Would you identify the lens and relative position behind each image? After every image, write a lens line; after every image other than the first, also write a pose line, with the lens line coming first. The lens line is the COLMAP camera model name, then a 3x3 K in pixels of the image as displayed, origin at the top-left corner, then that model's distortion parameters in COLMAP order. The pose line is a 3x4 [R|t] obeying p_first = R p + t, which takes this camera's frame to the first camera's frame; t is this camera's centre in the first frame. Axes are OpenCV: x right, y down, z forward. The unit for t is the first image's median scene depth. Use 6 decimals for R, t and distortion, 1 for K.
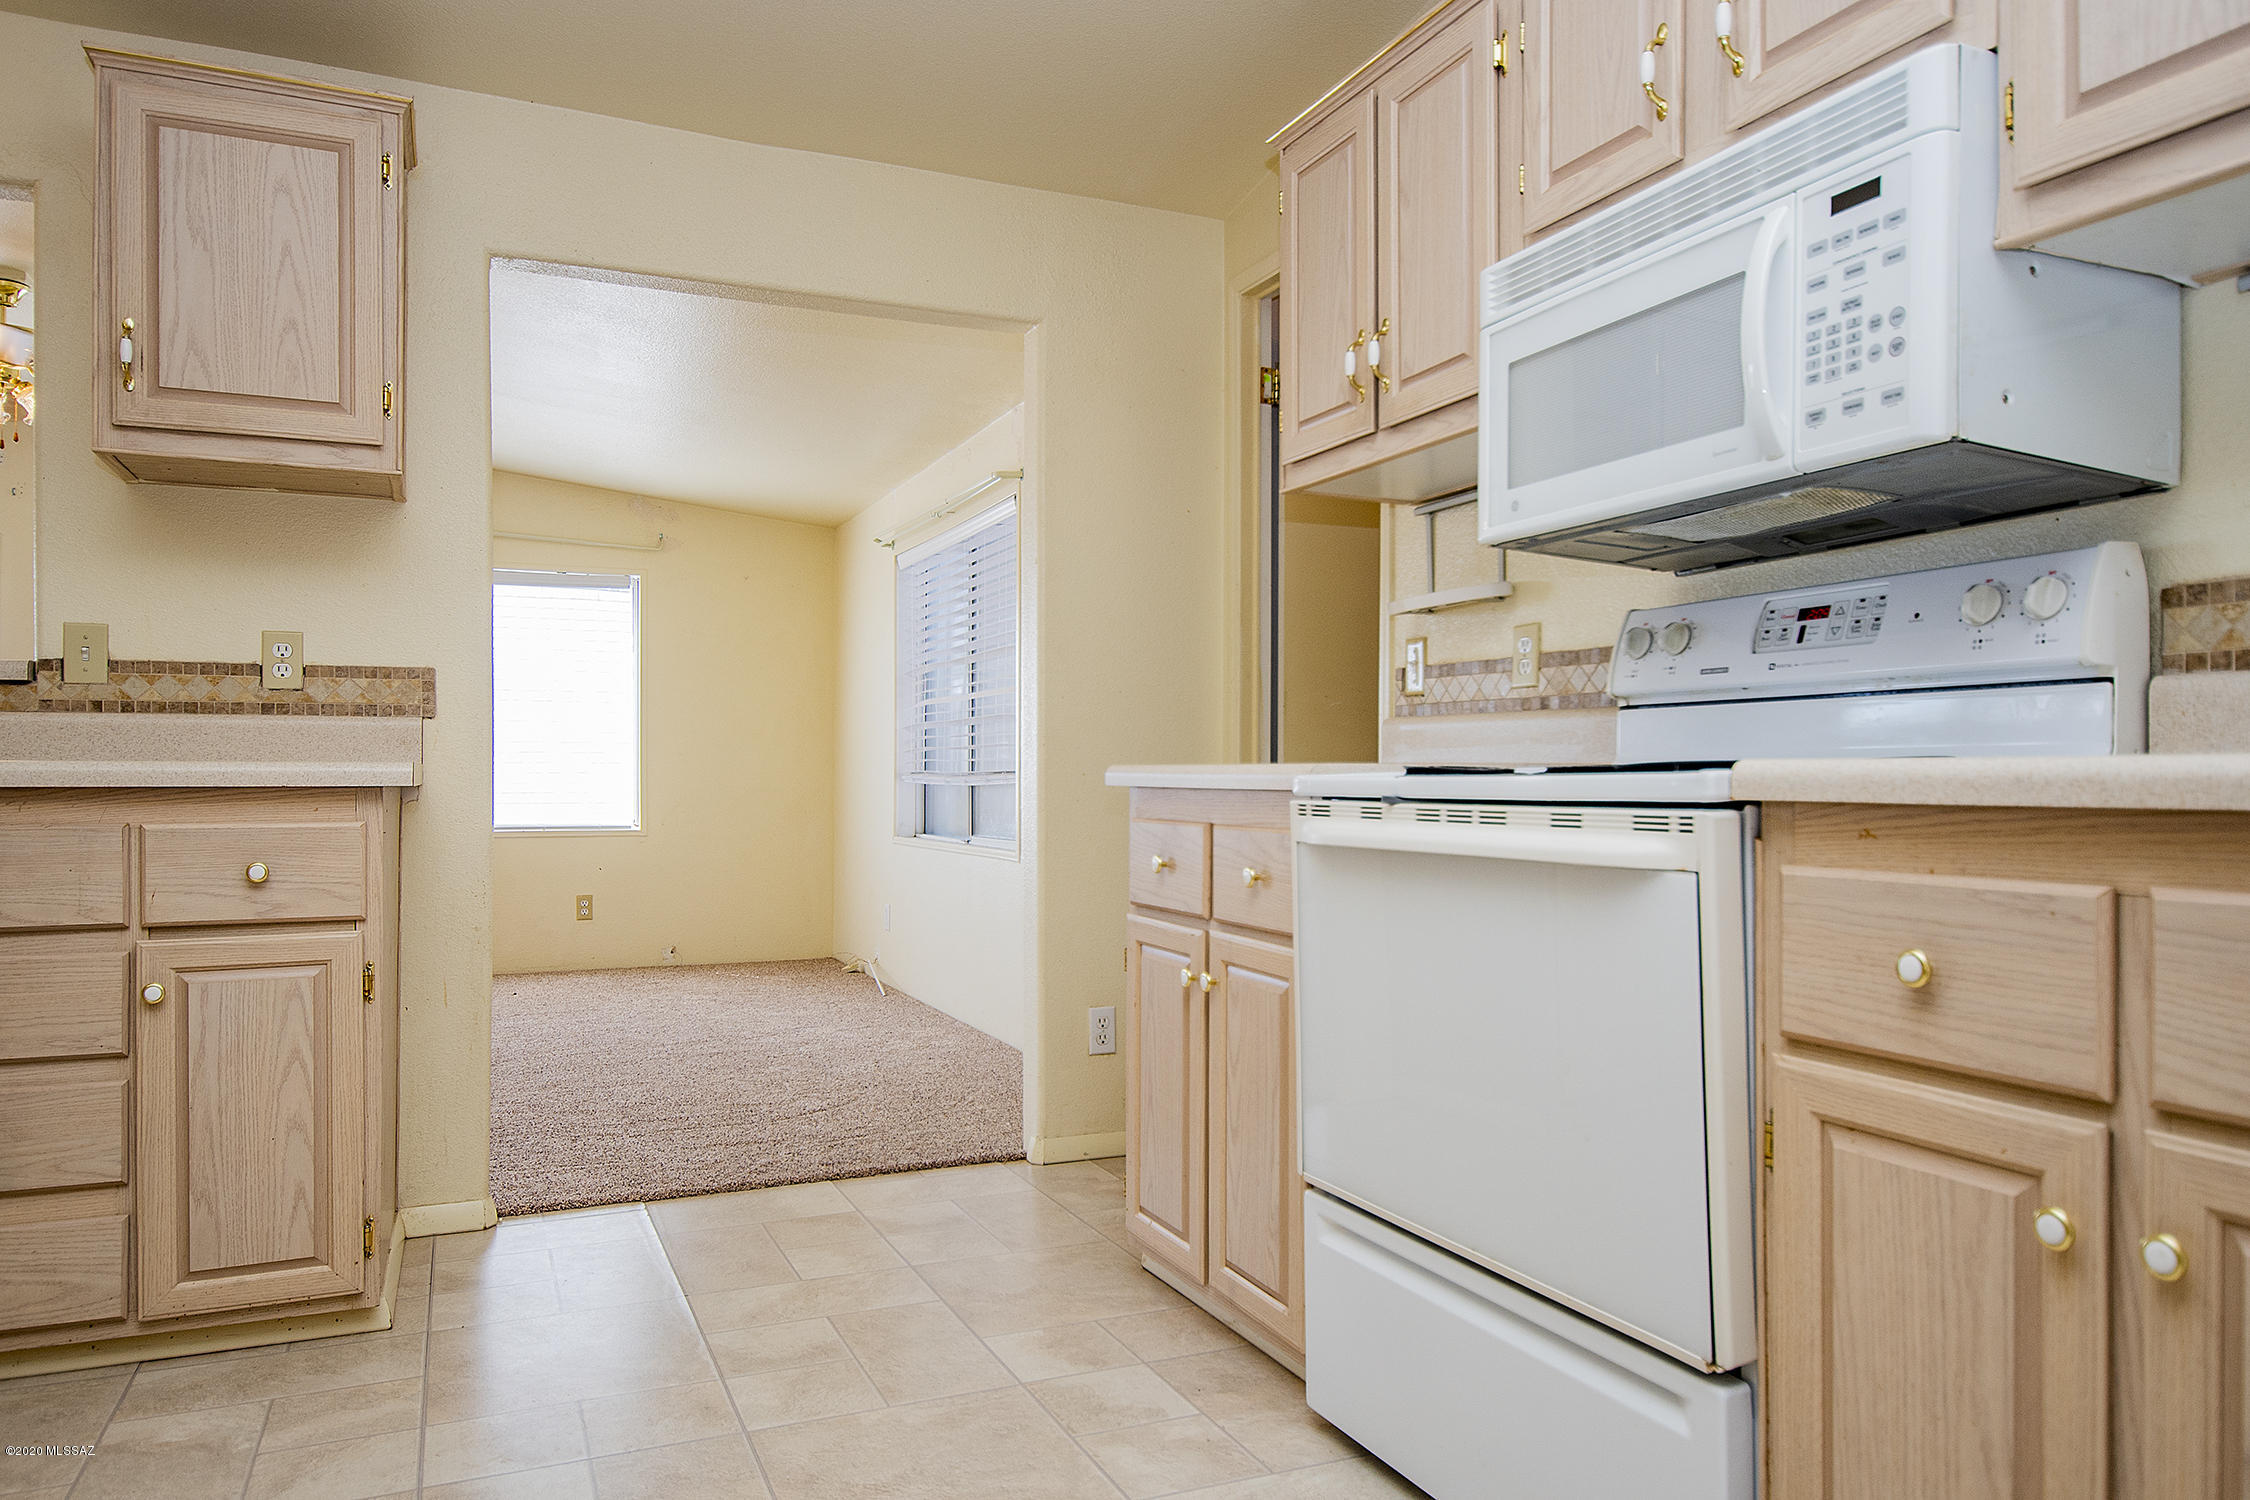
lens RADIAL K [[1490.7, 0, 1135.8], [0, 1490.7, 775.8], [0, 0, 1]] dist [0.005228, -0.005157]
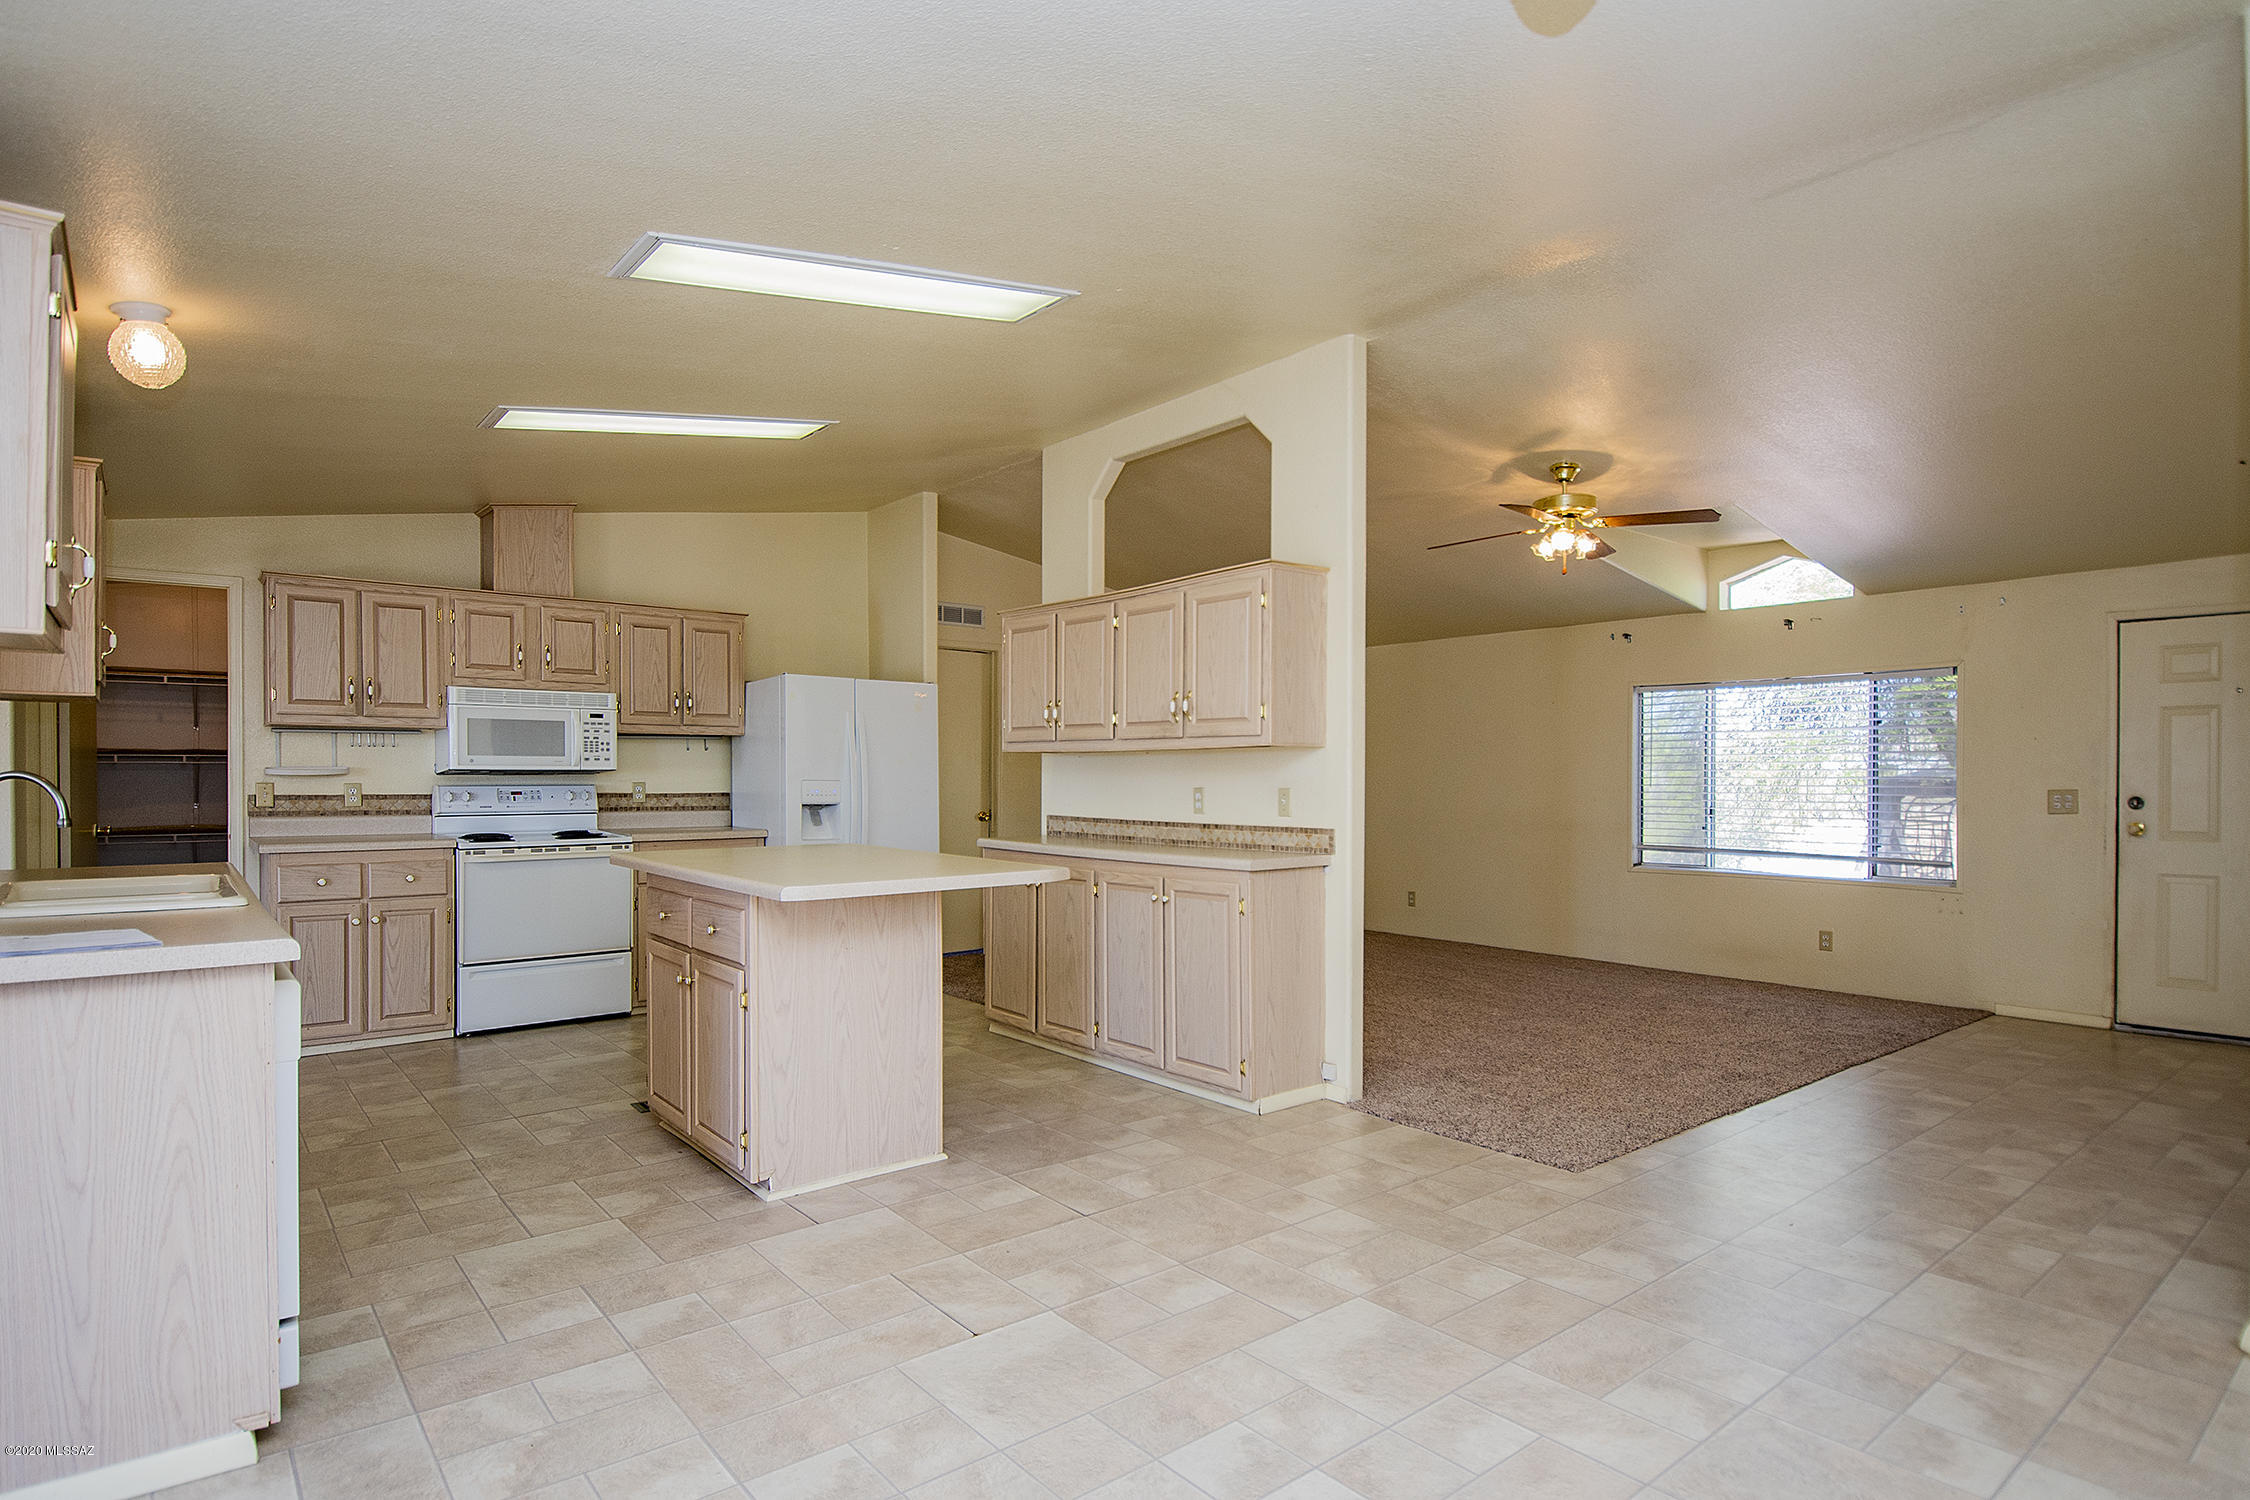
lens RADIAL K [[1179.6, 0, 1147.6], [0, 1179.6, 793.8], [0, 0, 1]] dist [0.001821, -0.000226]
pose [[-0.276519, -0.018791, 0.960825, -2.315300], [-0.001485, 0.999816, 0.019126, -0.131902], [-0.961007, 0.003862, -0.276496, 0.212555]]
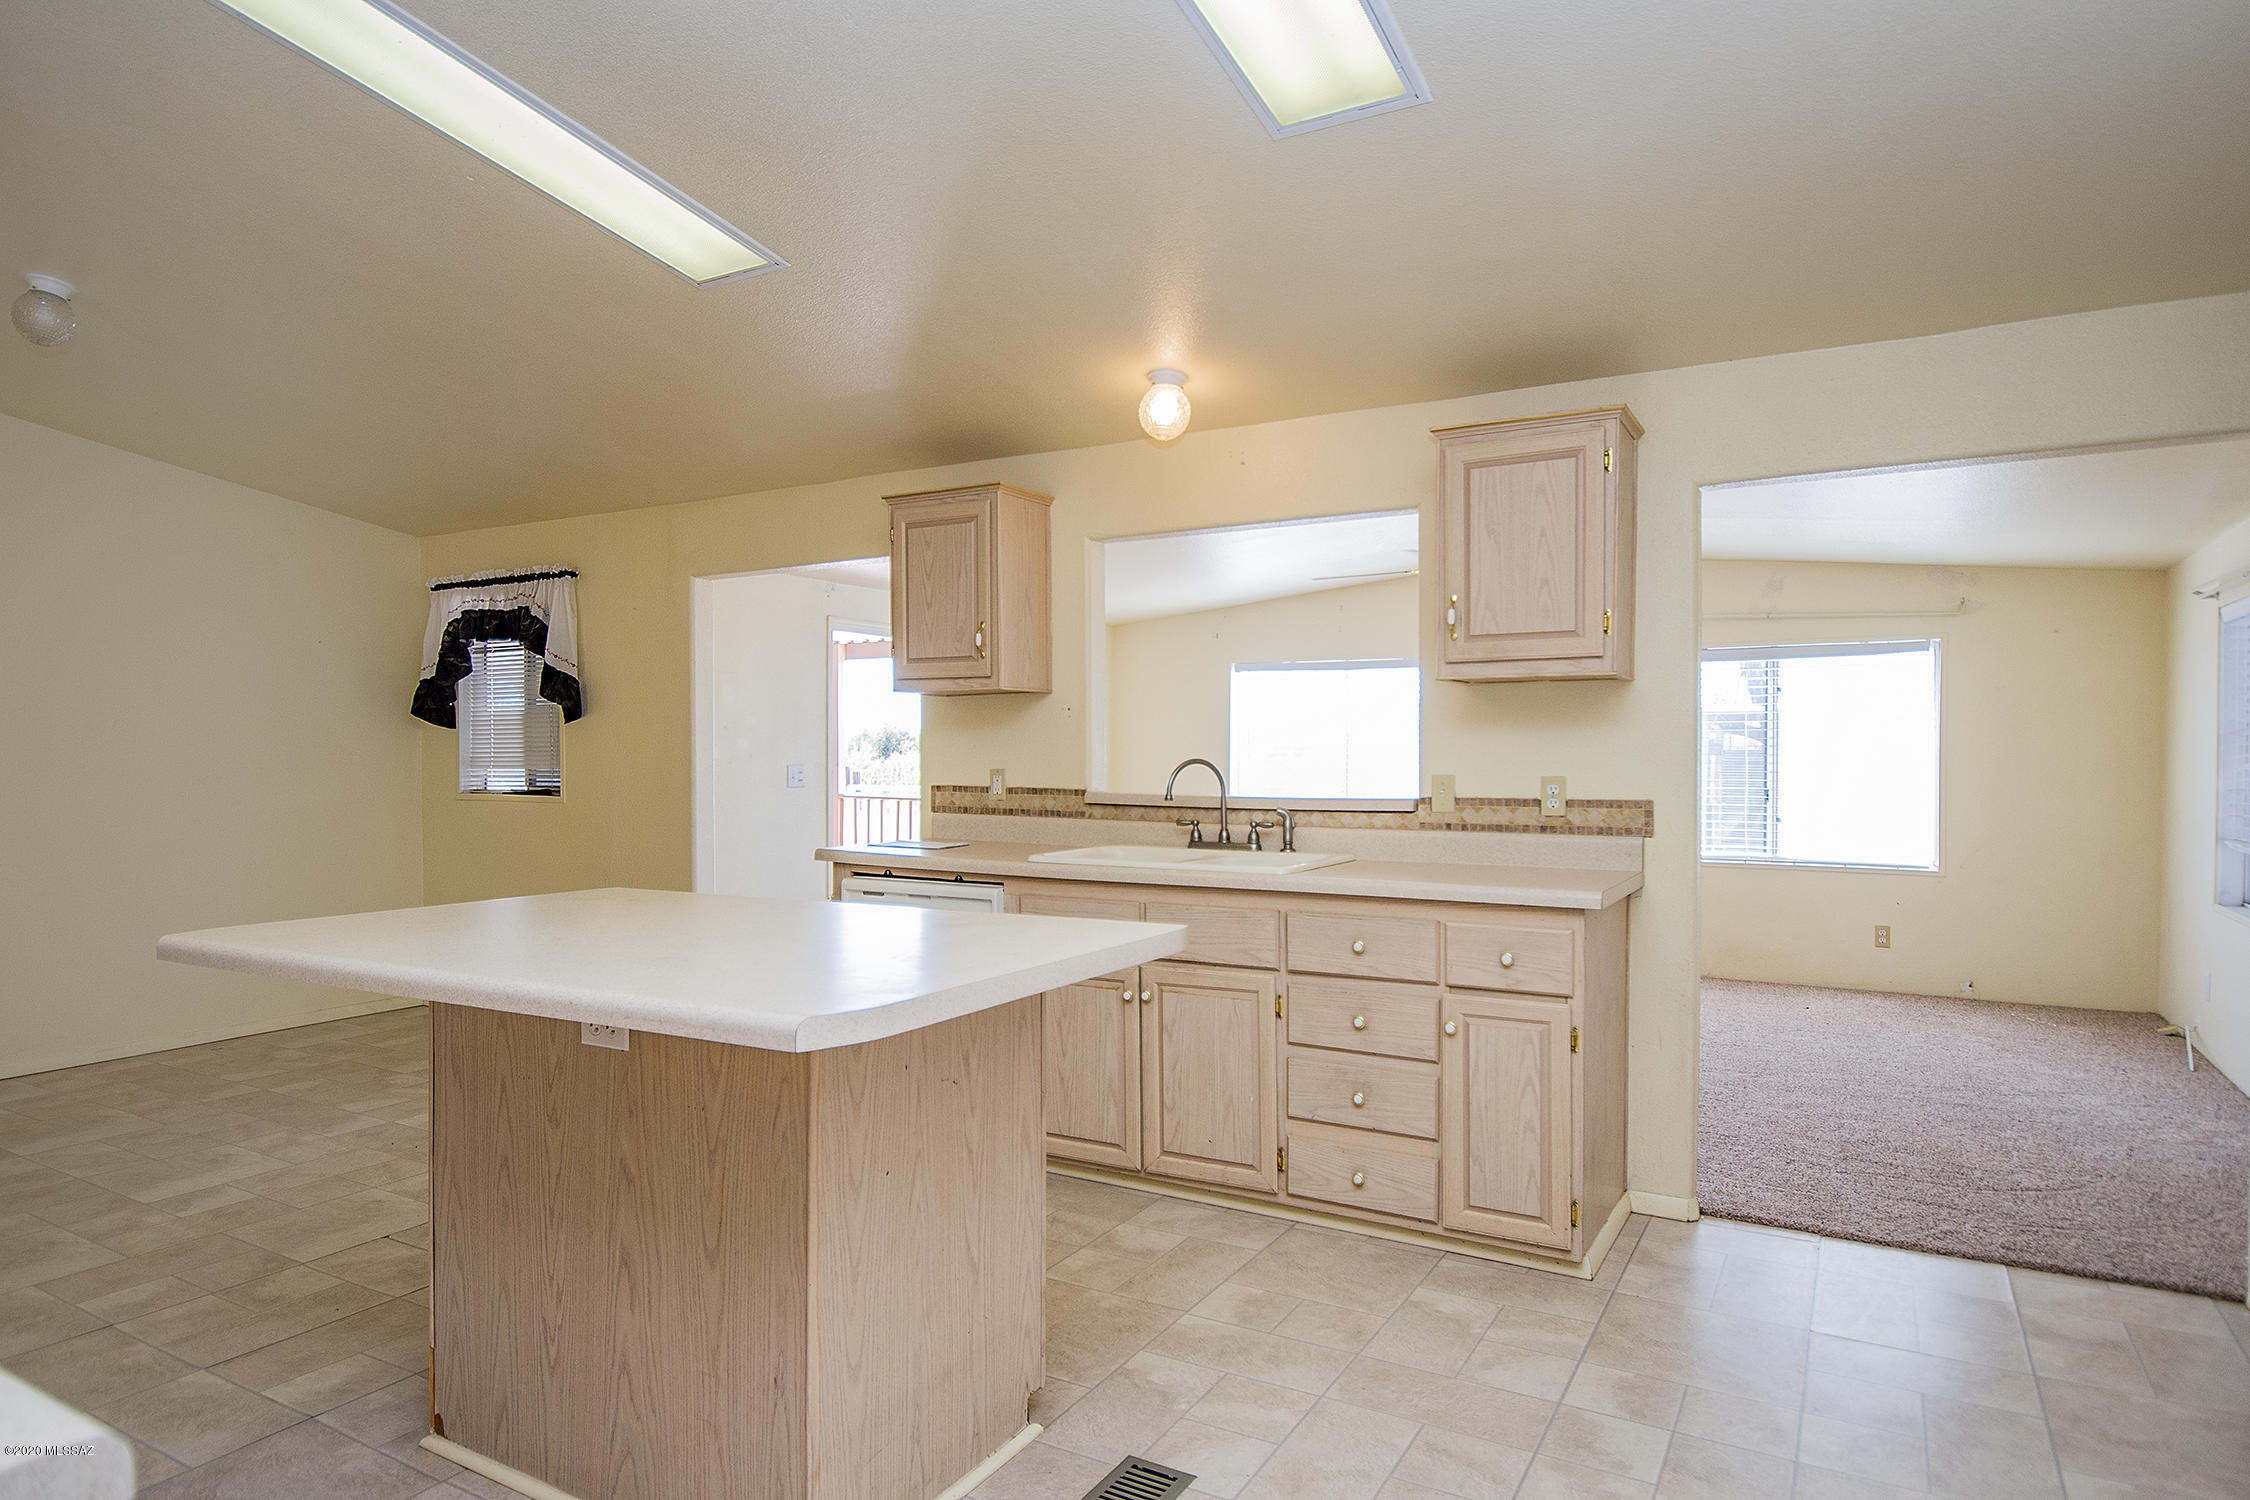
lens RADIAL K [[1270.1, 0, 1140.9], [0, 1270.1, 769.2], [0, 0, 1]] dist [0.001500, -0.011156]
pose [[0.589390, 0.007742, -0.807811, 0.225185], [-0.004160, 0.999970, 0.006548, -0.126081], [0.807838, -0.000499, 0.589405, -0.071286]]
